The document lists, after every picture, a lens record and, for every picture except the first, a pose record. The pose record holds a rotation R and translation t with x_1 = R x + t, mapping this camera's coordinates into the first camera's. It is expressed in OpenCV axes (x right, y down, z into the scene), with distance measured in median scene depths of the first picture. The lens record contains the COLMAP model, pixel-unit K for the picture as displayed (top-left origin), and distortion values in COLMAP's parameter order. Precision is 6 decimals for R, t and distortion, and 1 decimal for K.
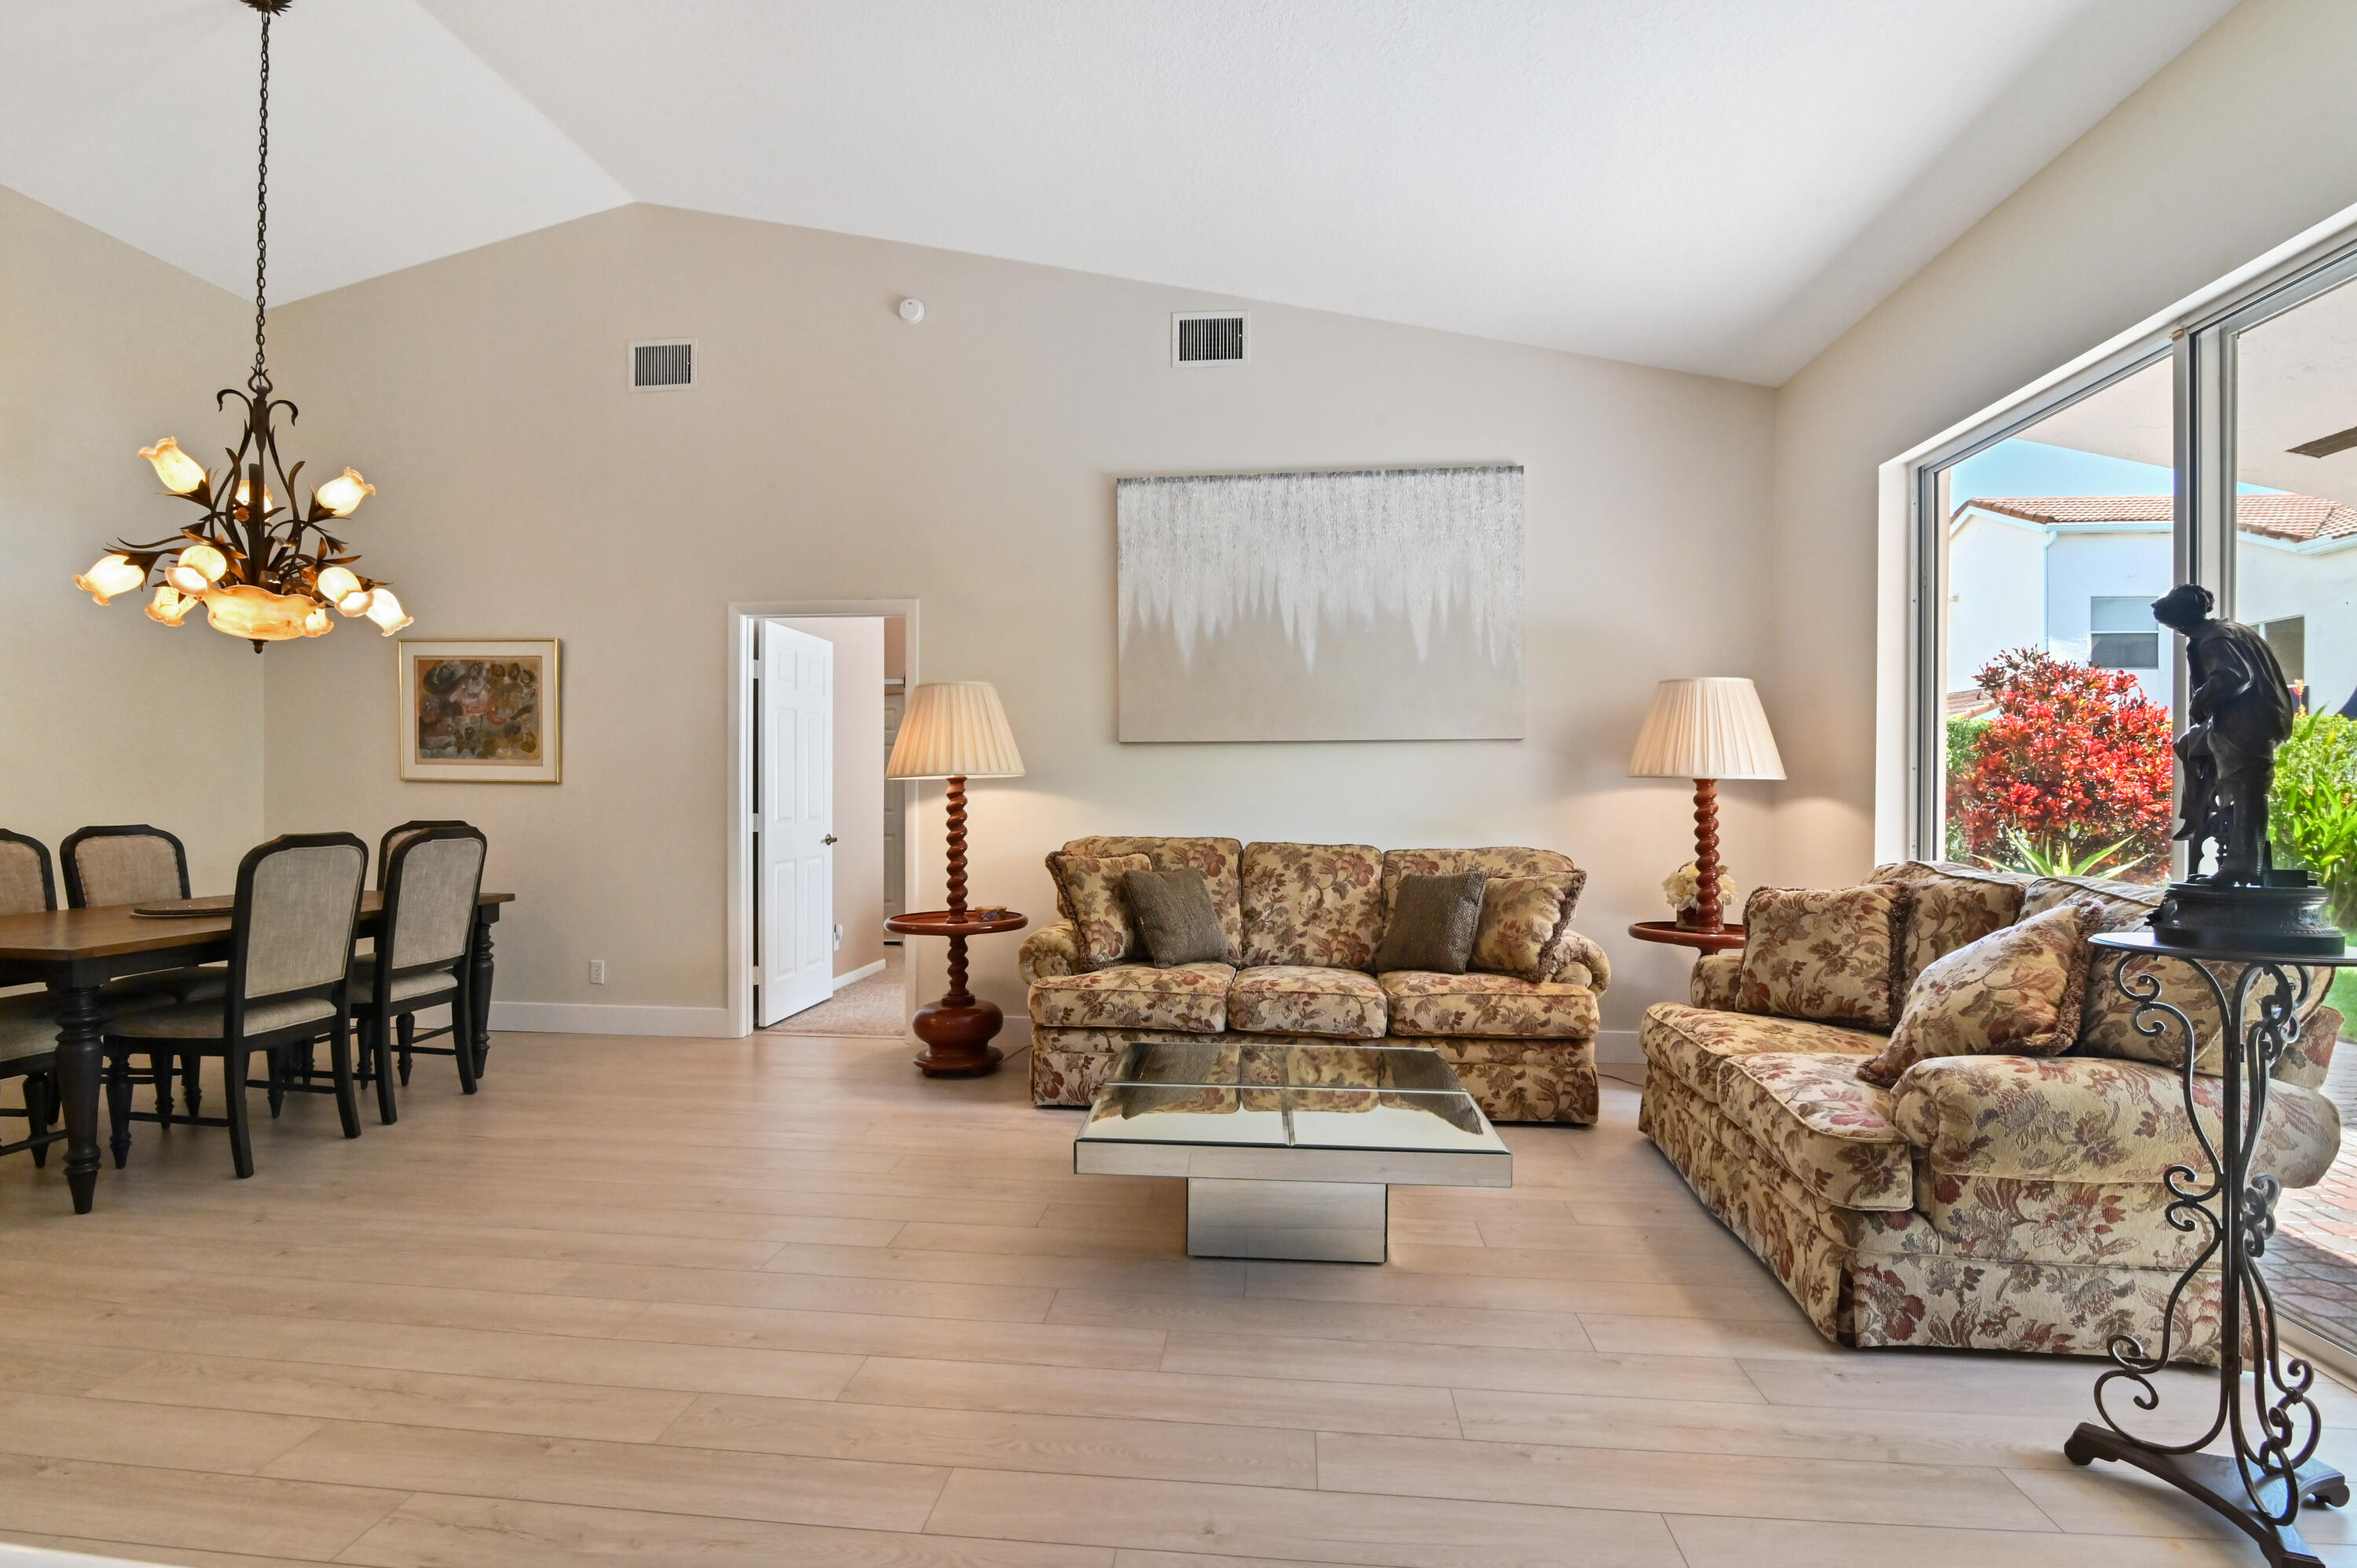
lens RADIAL K [[1099.4, 0, 1185.9], [0, 1099.4, 785.8], [0, 0, 1]] dist [-0.014421, 0.003514]
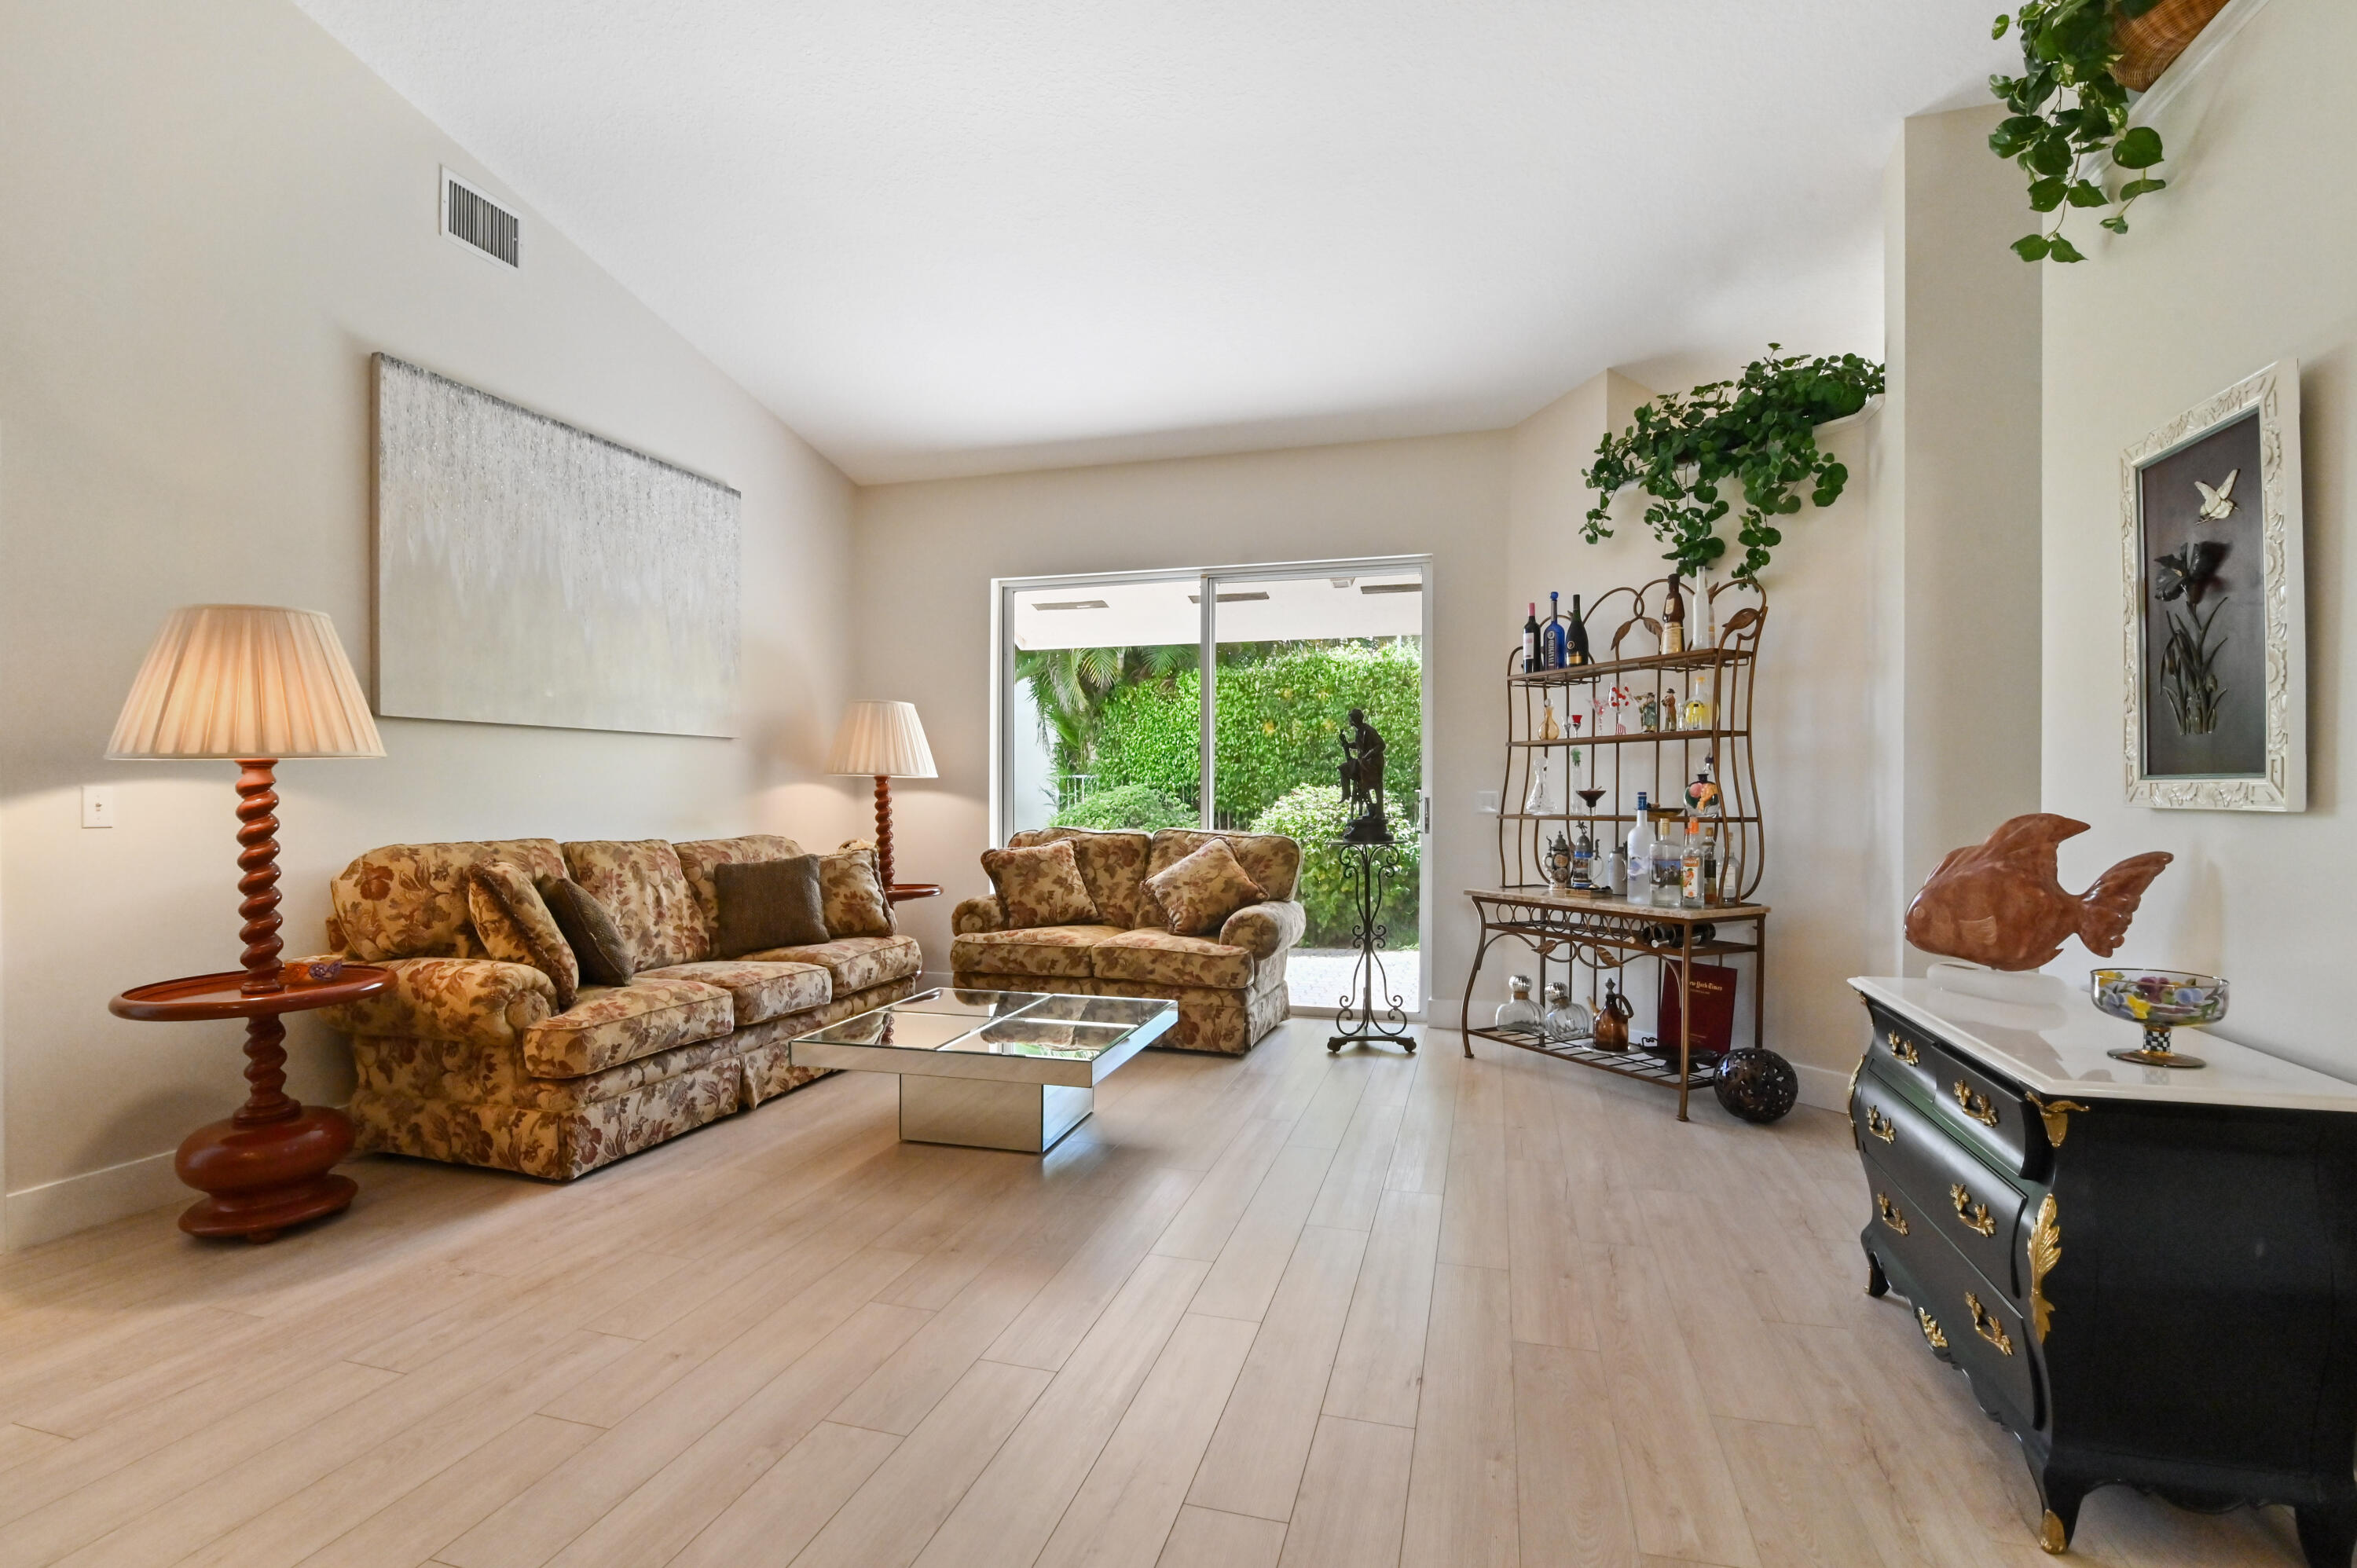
lens RADIAL K [[1099.4, 0, 1174.5], [0, 1099.4, 797.8], [0, 0, 1]] dist [-0.014421, 0.003514]
pose [[0.180342, -0.007134, 0.983578, -0.745701], [-0.003325, 0.999964, 0.007863, 0.007528], [-0.983598, -0.004688, 0.180311, 0.388186]]
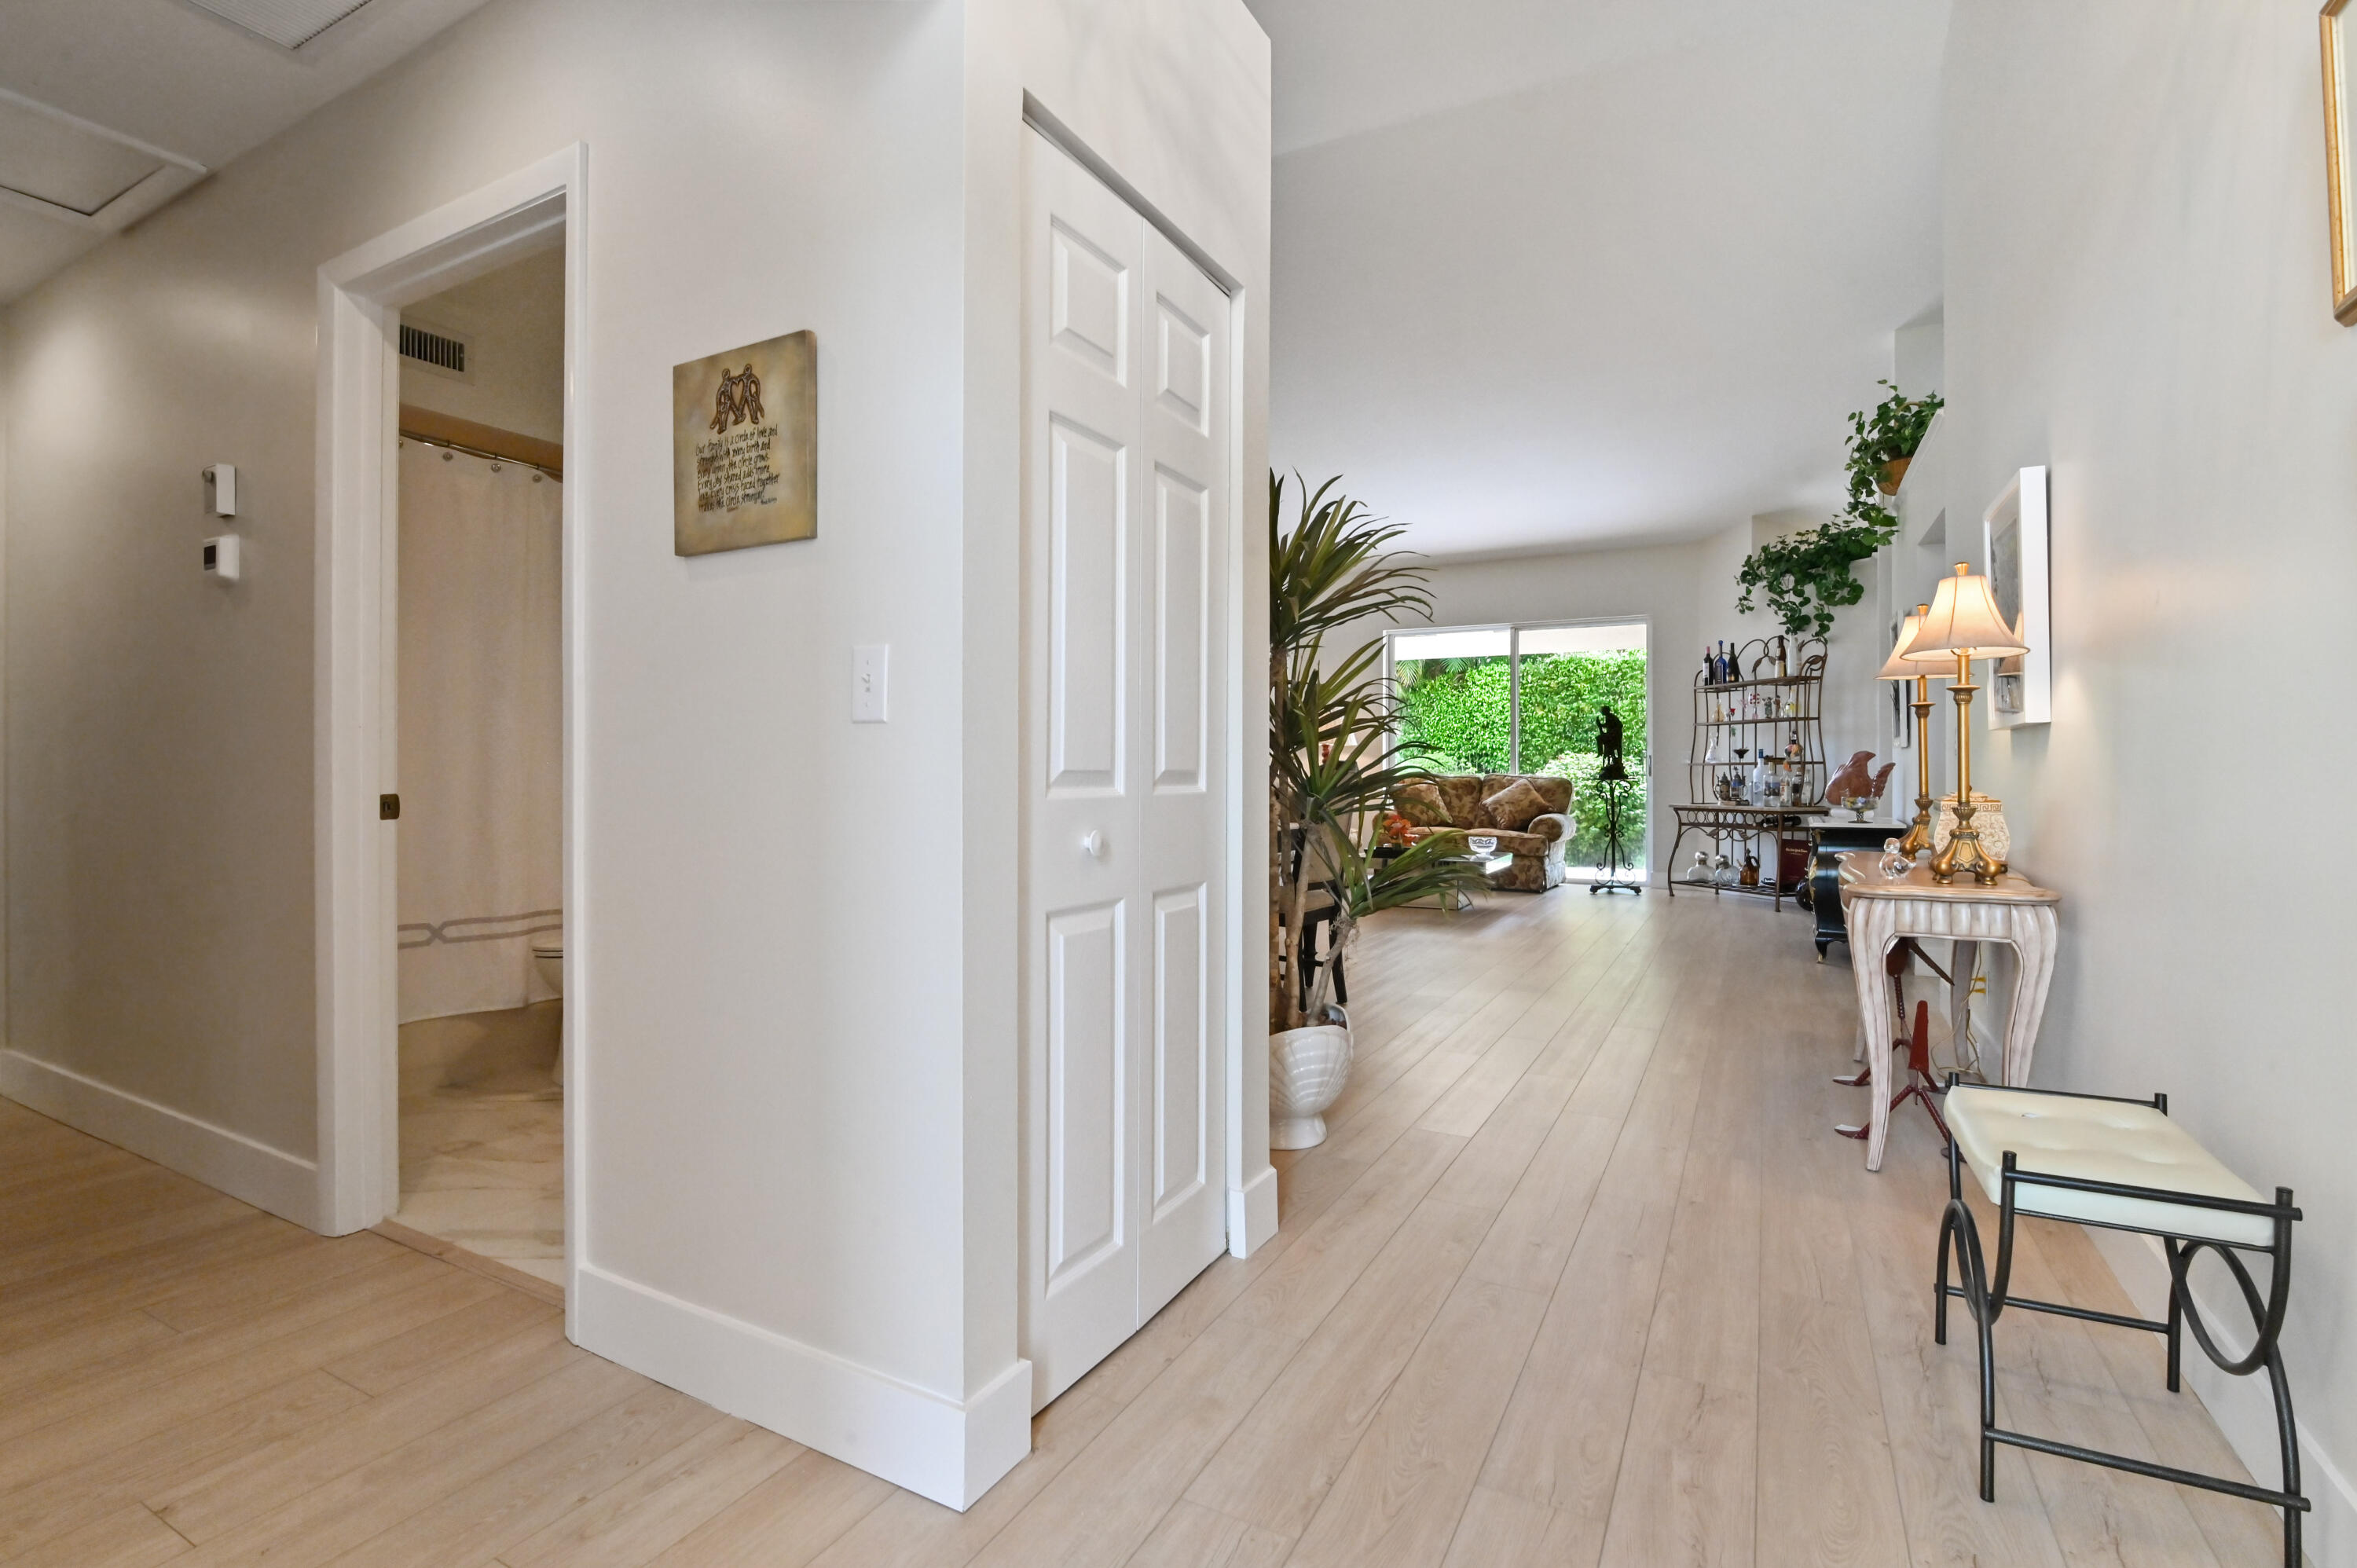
lens RADIAL K [[1099.4, 0, 1158.4], [0, 1099.4, 755.5], [0, 0, 1]] dist [-0.014421, 0.003514]
pose [[0.398993, 0.008160, 0.916918, -1.803858], [-0.000336, 0.999962, -0.008753, 0.035162], [-0.916954, 0.003185, 0.398980, 0.357356]]
